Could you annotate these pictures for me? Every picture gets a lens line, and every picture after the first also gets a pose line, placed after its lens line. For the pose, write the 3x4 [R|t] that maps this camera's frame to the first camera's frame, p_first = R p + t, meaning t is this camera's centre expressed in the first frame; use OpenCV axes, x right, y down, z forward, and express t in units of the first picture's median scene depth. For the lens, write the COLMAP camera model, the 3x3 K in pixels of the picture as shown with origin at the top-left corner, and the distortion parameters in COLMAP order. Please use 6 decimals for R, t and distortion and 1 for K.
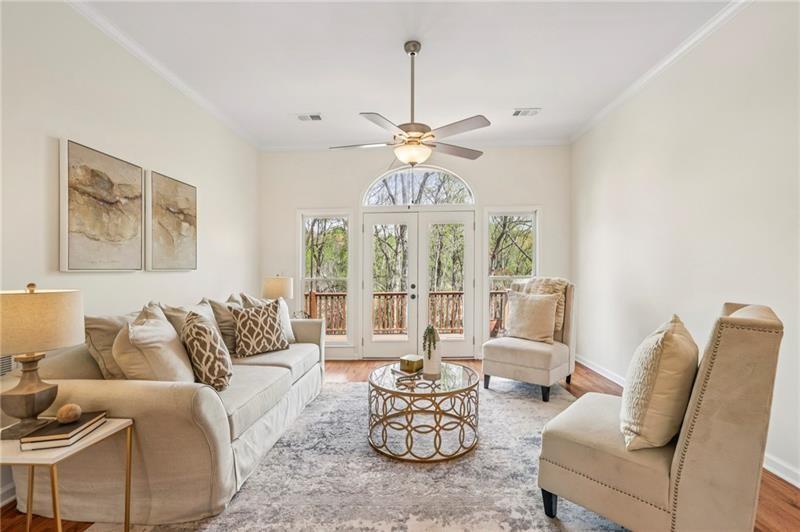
lens RADIAL K [[363.5, 0, 421.9], [0, 363.5, 268.9], [0, 0, 1]] dist [-0.039473, 0.005127]
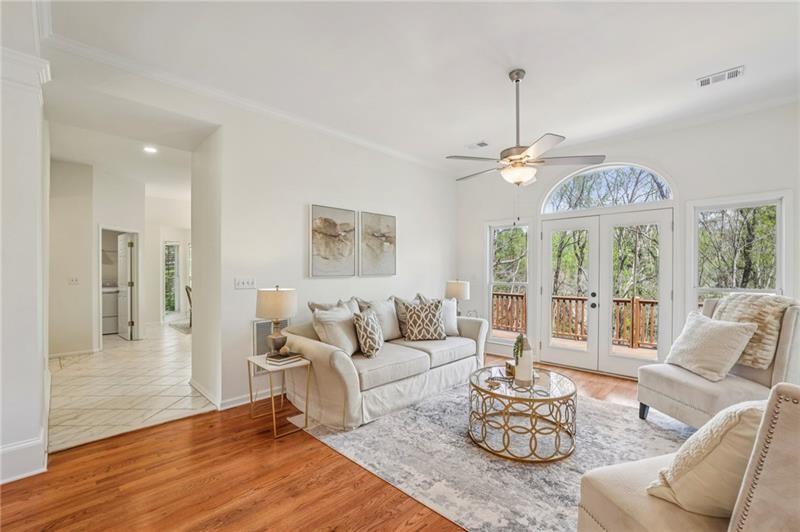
lens RADIAL K [[363.5, 0, 403.3], [0, 363.5, 264.6], [0, 0, 1]] dist [-0.039473, 0.005127]
pose [[0.716021, 0.003193, -0.698072, 0.505113], [-0.006360, 0.999978, -0.001950, -0.045949], [0.698050, 0.005836, 0.716025, -0.007582]]
